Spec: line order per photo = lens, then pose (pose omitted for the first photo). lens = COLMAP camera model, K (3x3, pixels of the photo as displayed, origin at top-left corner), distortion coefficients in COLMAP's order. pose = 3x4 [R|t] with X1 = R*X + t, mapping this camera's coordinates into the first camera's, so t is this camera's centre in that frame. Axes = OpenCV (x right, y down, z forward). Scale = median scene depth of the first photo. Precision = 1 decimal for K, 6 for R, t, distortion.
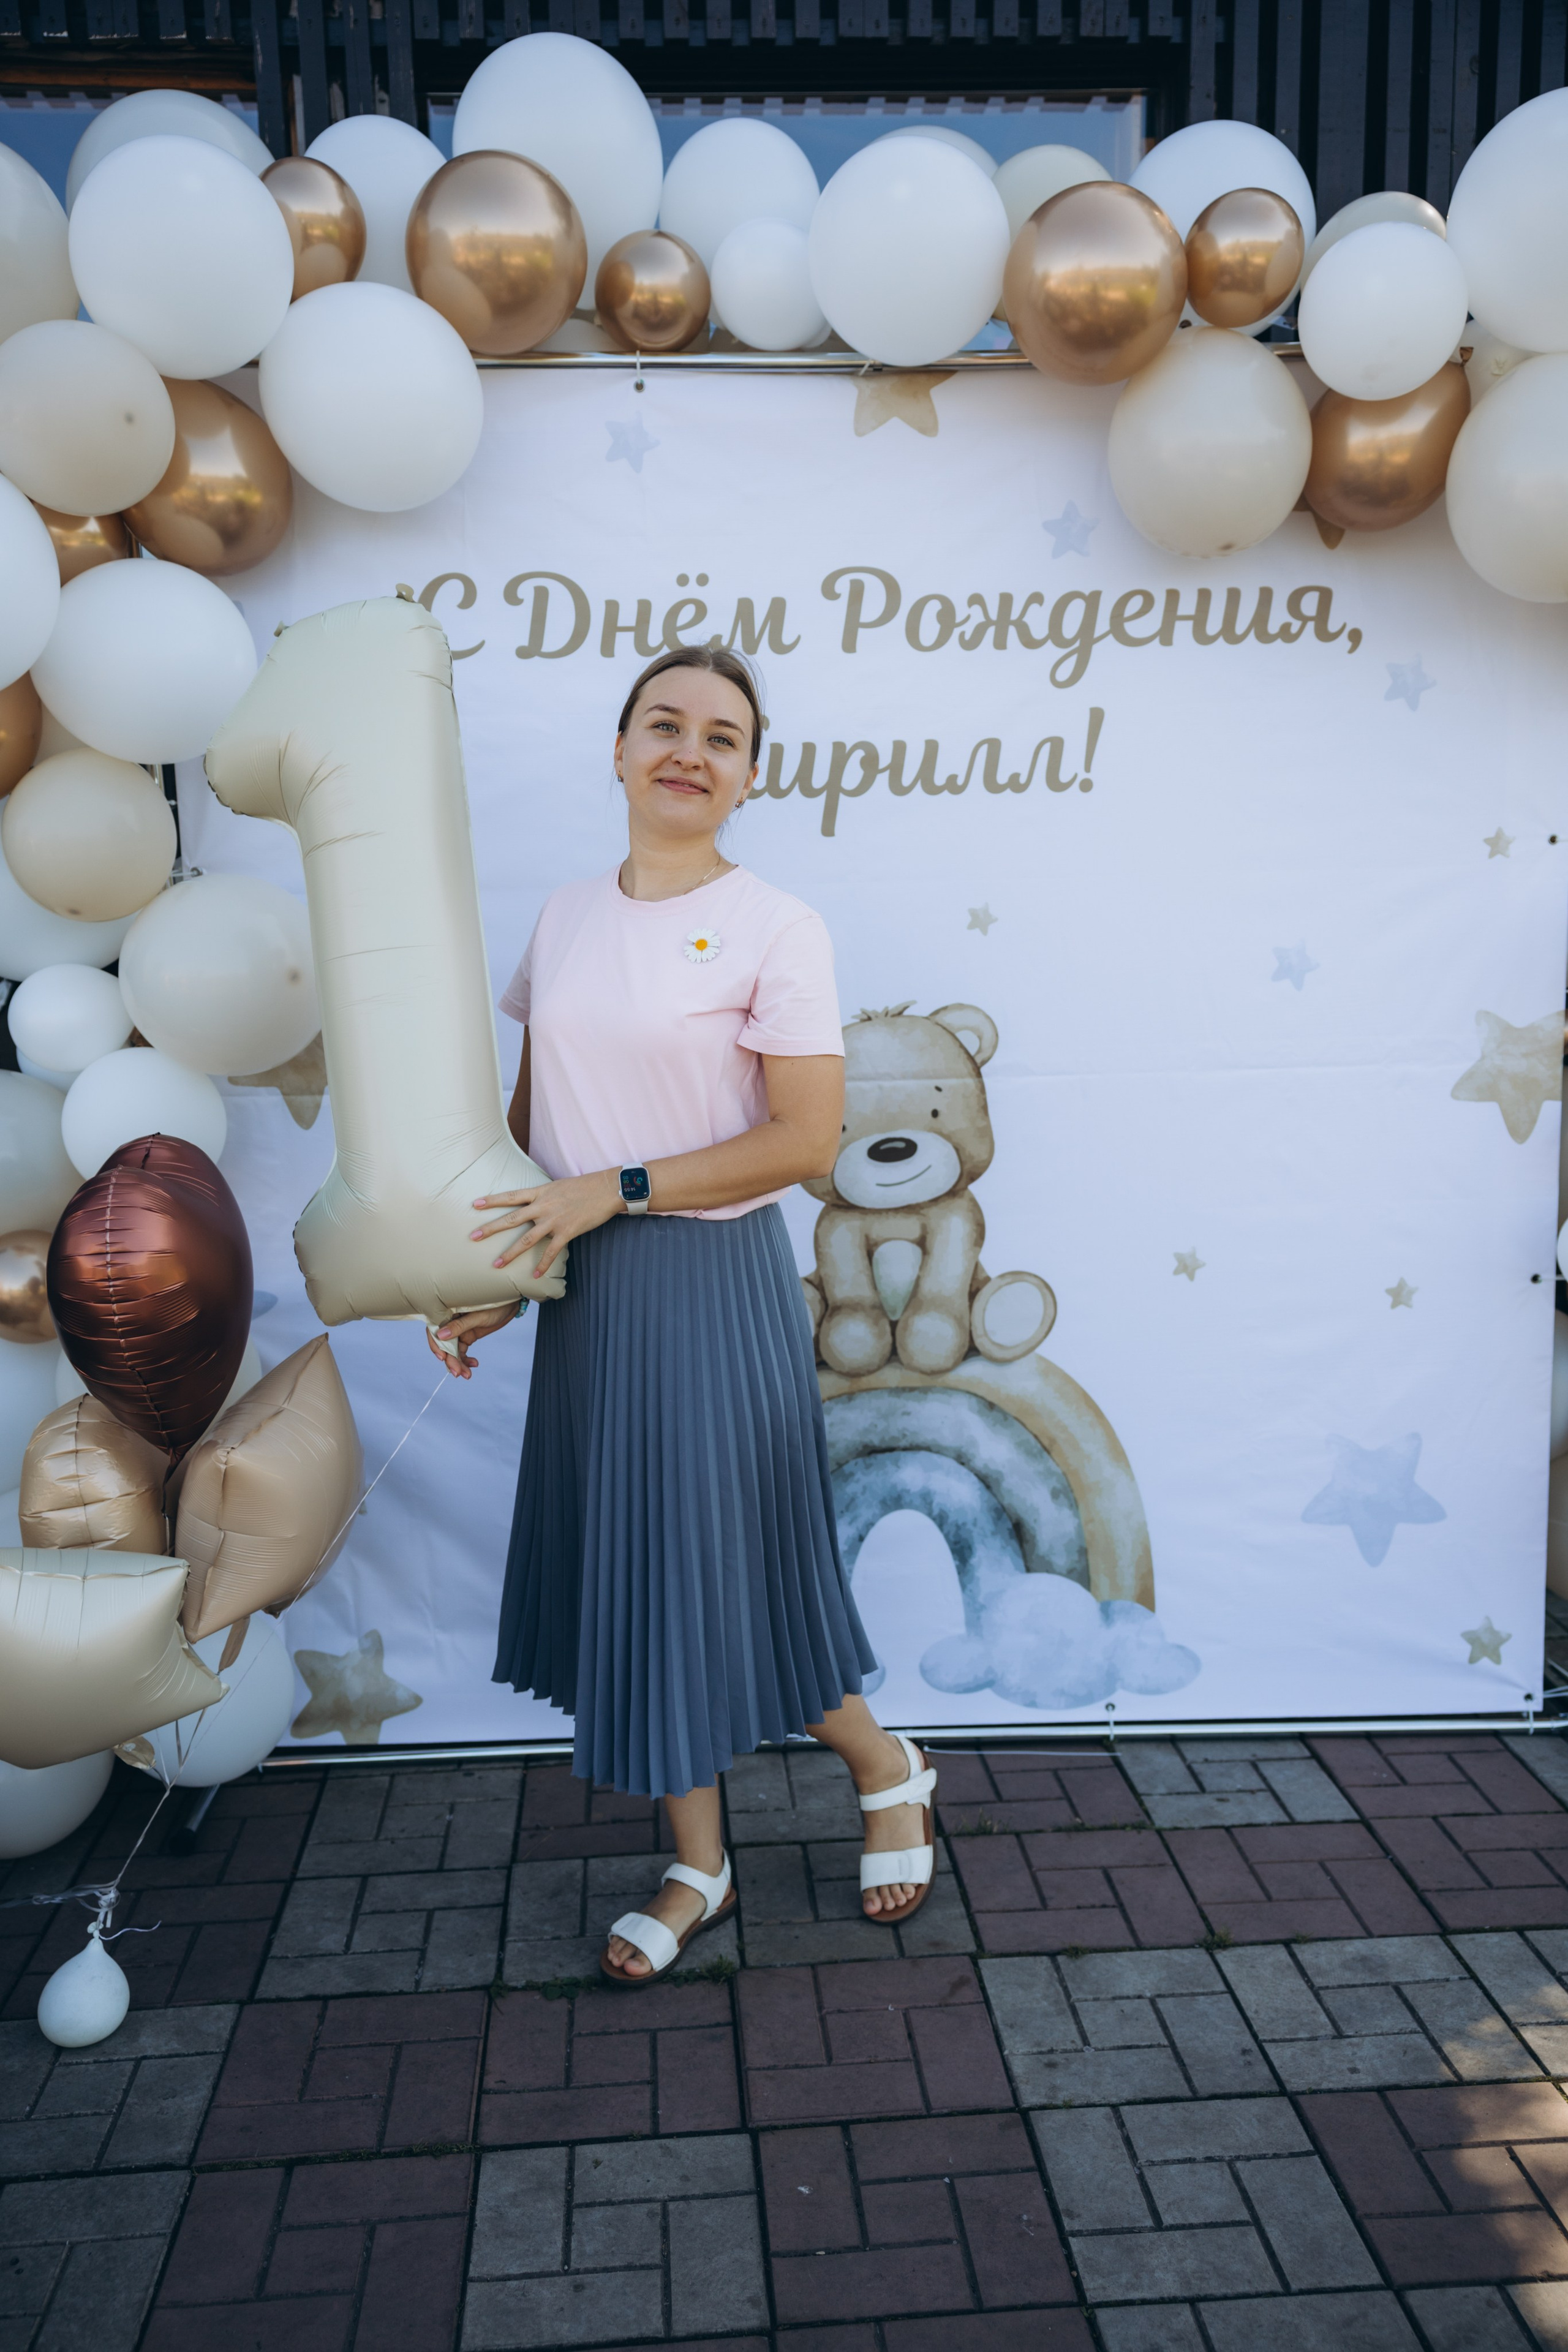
lens RADIAL K [[1988.8, 0, 783.6], [0, 1988.8, 1191.7], [0, 0, 1]] dist [0.022413, 0.026227]
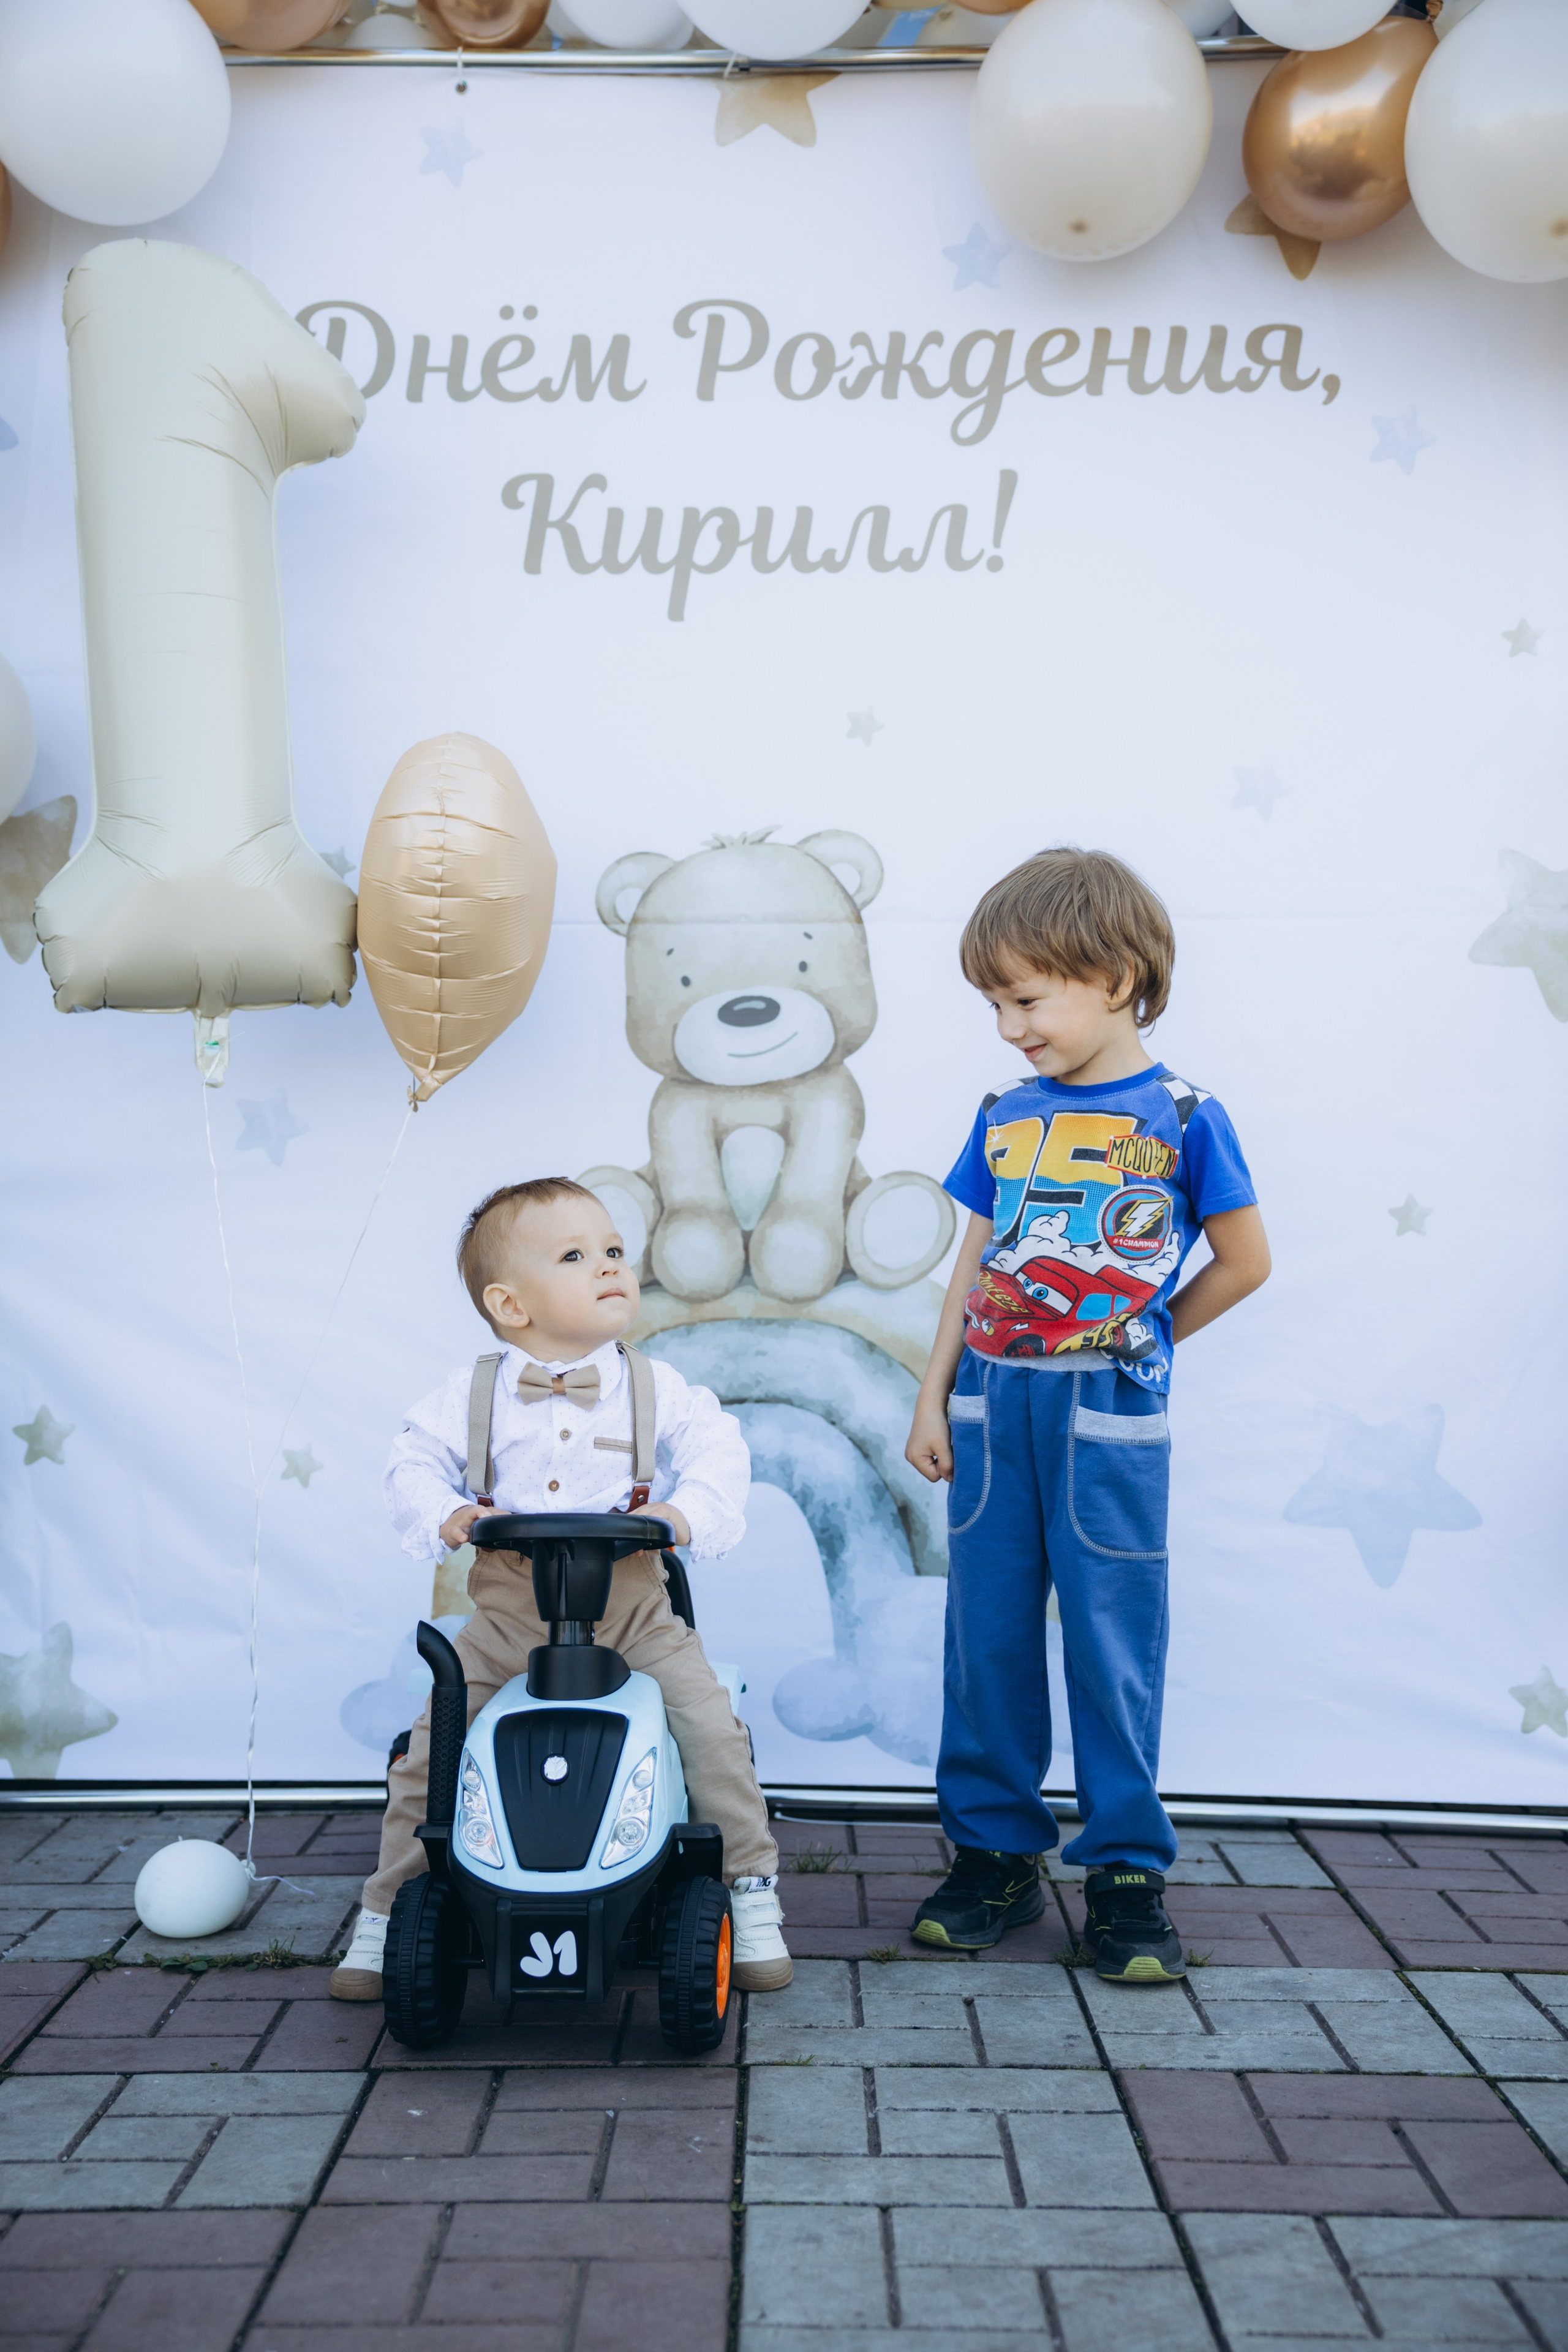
lens RADIAL K [[2624.9, 0, 781.9], [0, 2624.9, 1187.2], [0, 0, 1]] dist [0.127582, 0.000000]
pose [[0.996562, 0.022560, -0.079723, 0.158618], [-0.036799, 0.982622, -0.181934, 0.247178], [0.074233, 0.184243, 0.980074, -0.015465]]
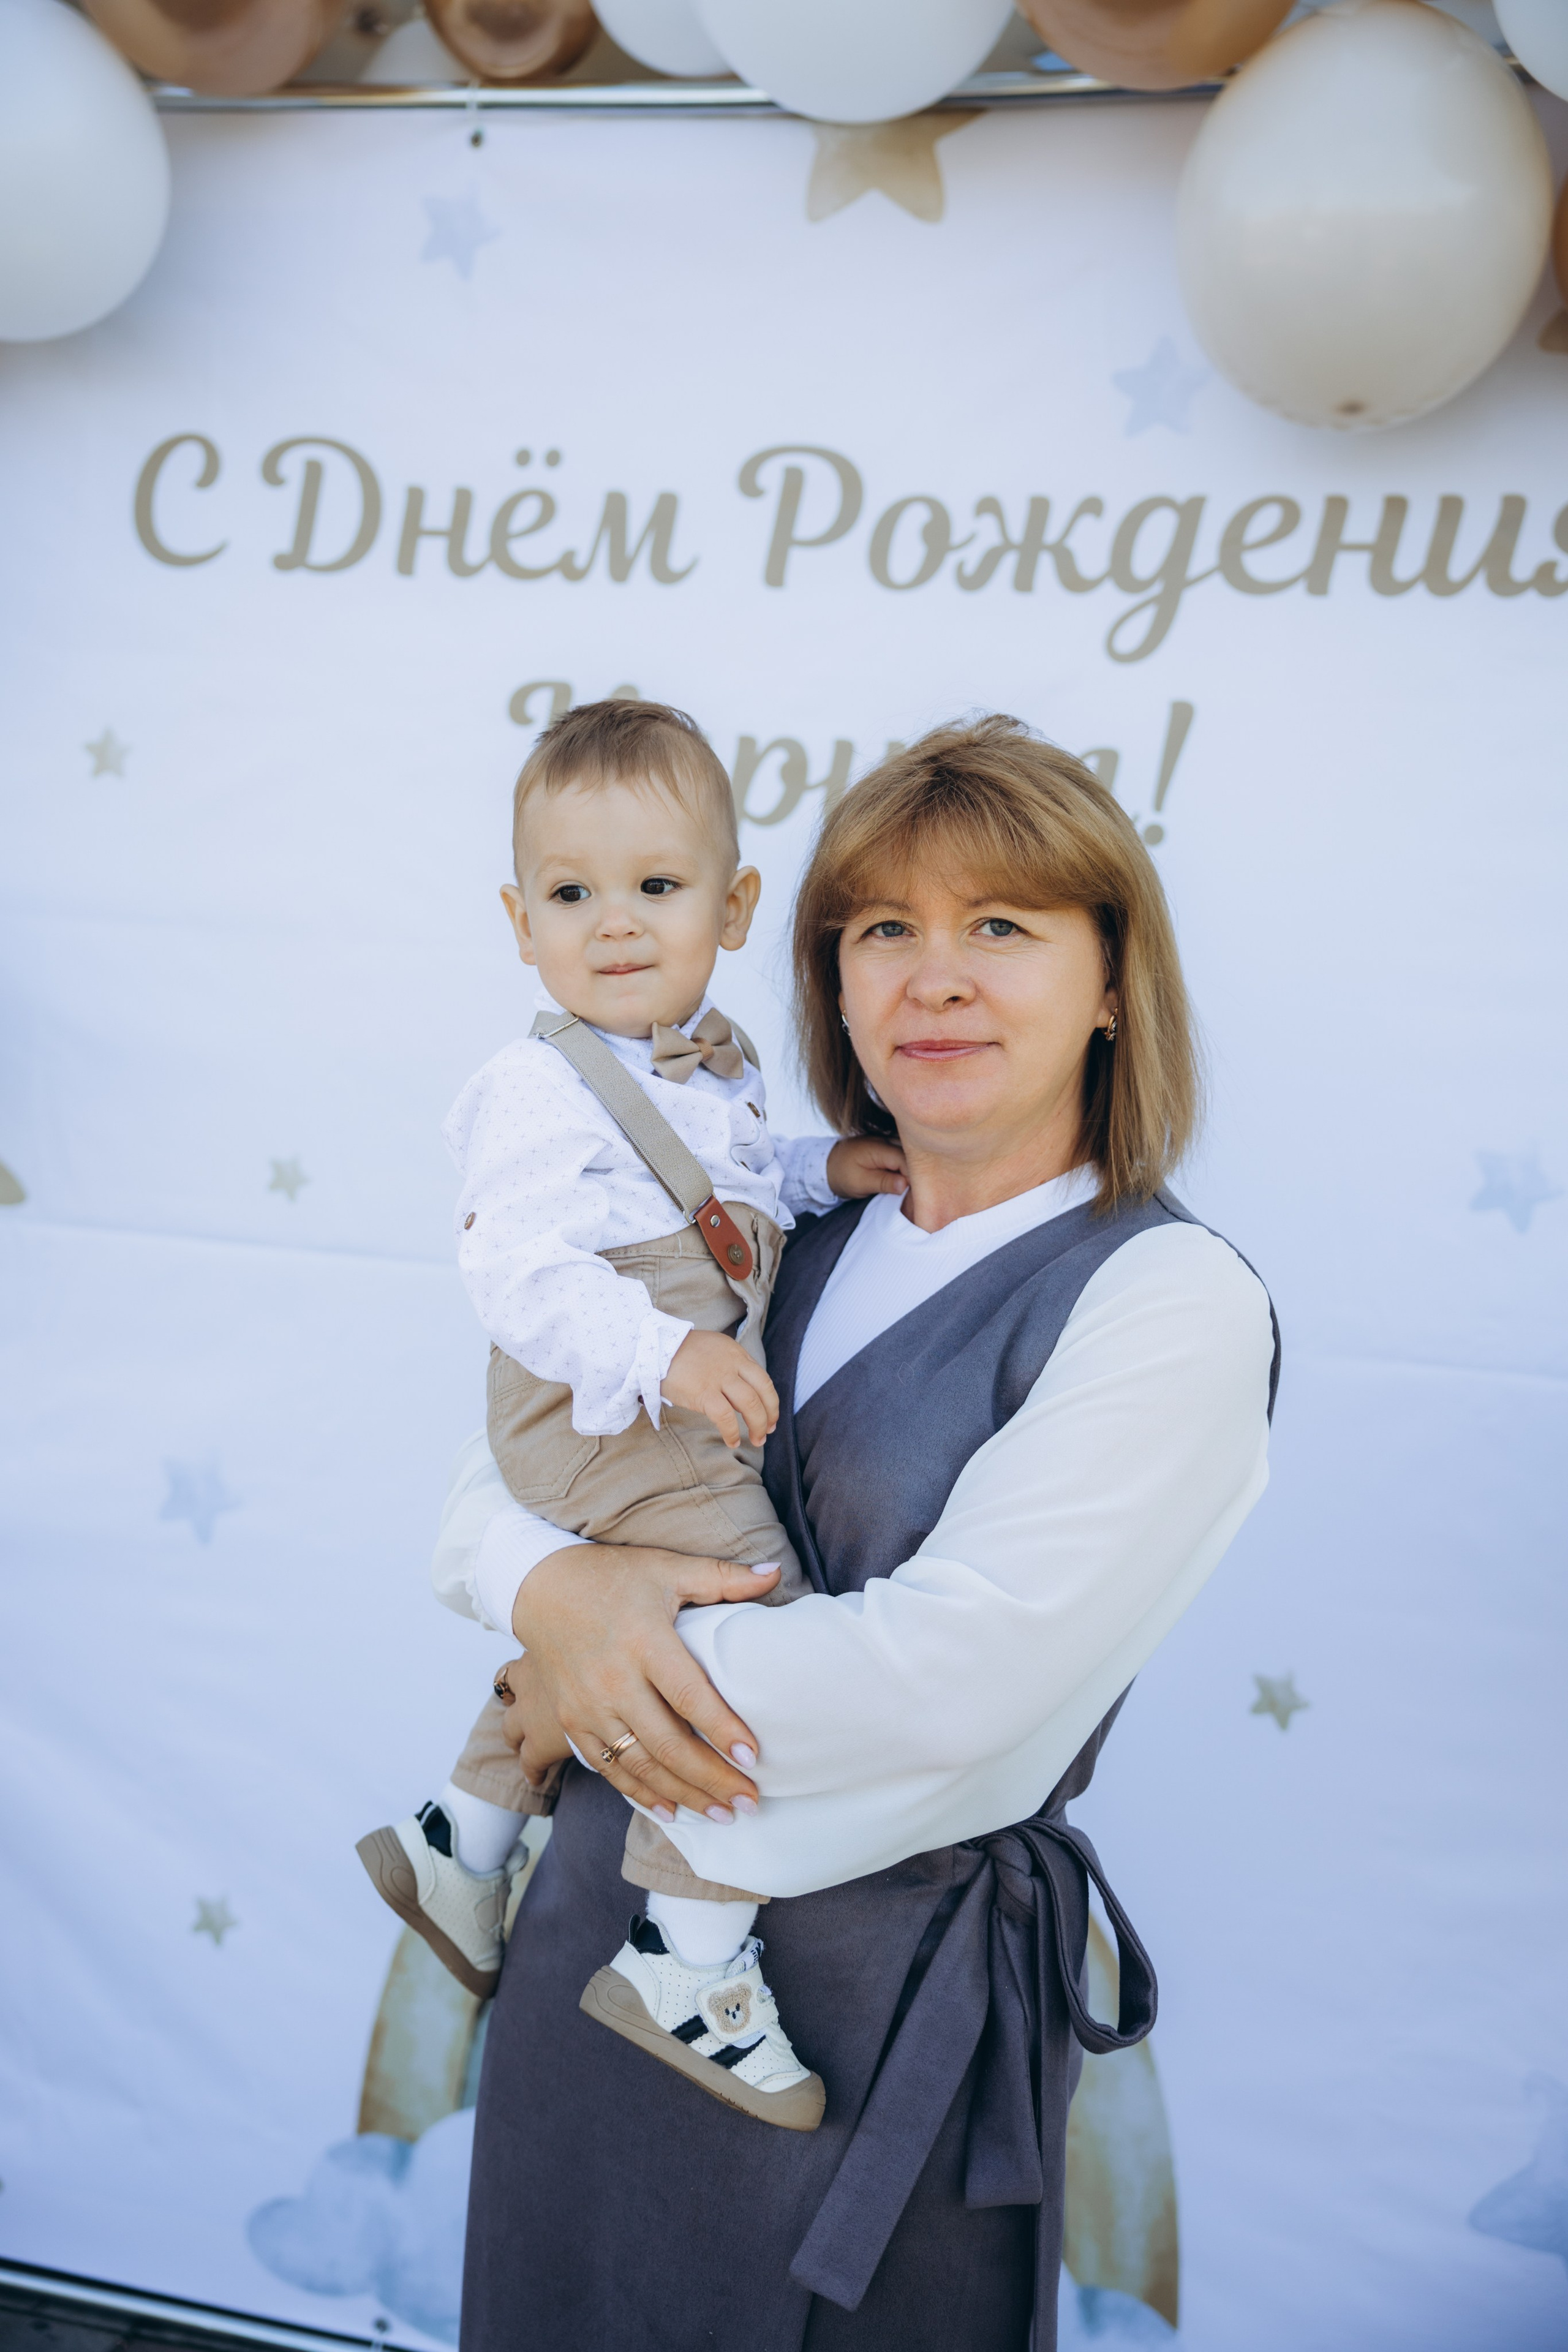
lens RADIAL K [[2599.0, 0, 783.2], [0, 2599.0, 1179.2], [0, 0, 1]] dist [0.140210, 0.000000]
pose [[0.942443, 0.111757, -0.315138, 0.302092], [-0.130388, 0.990712, -0.038598, -0.063839], [0.307898, 0.077466, 0.948260, 0.266730]]
